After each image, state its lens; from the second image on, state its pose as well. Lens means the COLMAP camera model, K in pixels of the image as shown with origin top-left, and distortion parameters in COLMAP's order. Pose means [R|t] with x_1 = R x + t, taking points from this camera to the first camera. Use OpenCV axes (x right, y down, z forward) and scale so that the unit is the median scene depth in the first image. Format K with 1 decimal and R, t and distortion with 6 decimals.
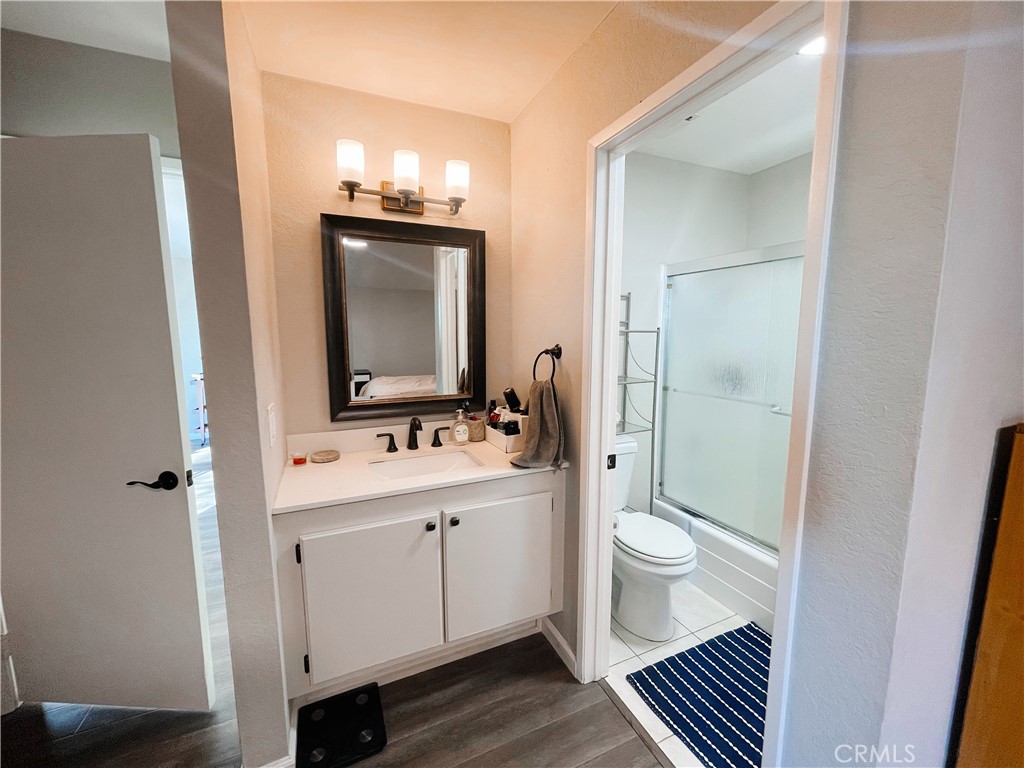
lens RADIAL K [[411.9, 0, 512.0], [0, 411.9, 384.0], [0, 0, 1]] dist [-0.002619, -0.000536]
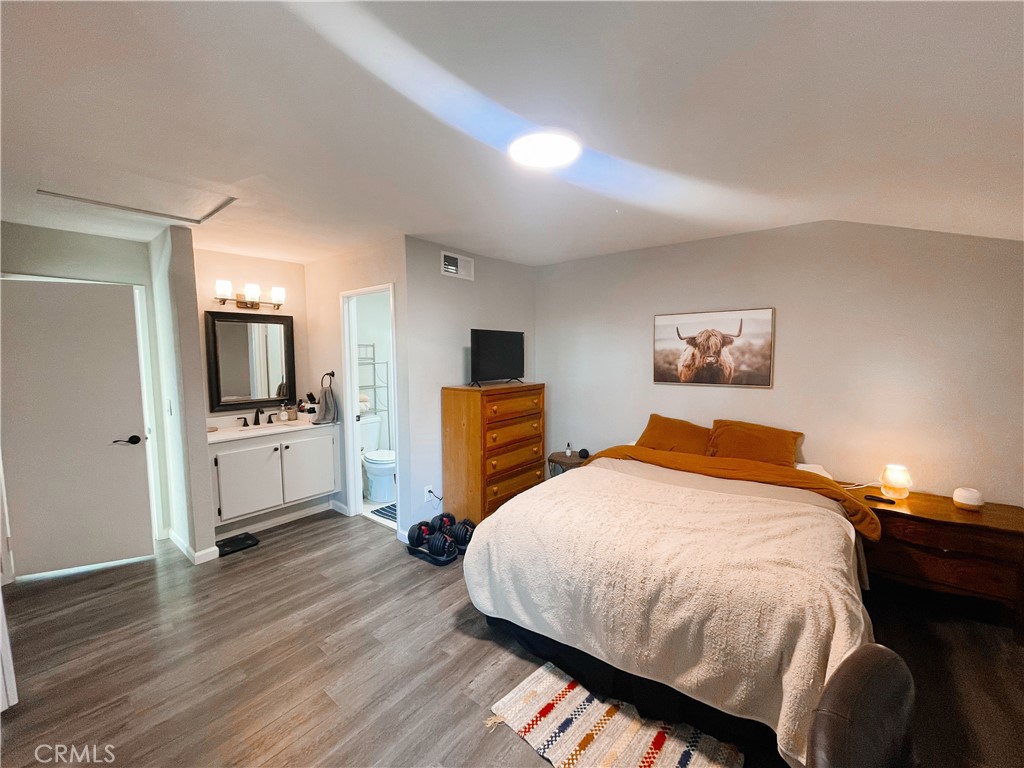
lens RADIAL K [[411.9, 0, 512.0], [0, 411.9, 384.0], [0, 0, 1]] dist [-0.002619, -0.000536]
pose [[0.891167, -0.039568, 0.451946, -0.035889], [0.061704, 0.997504, -0.034338, 0.112369], [-0.449460, 0.058488, 0.891384, -1.426613]]
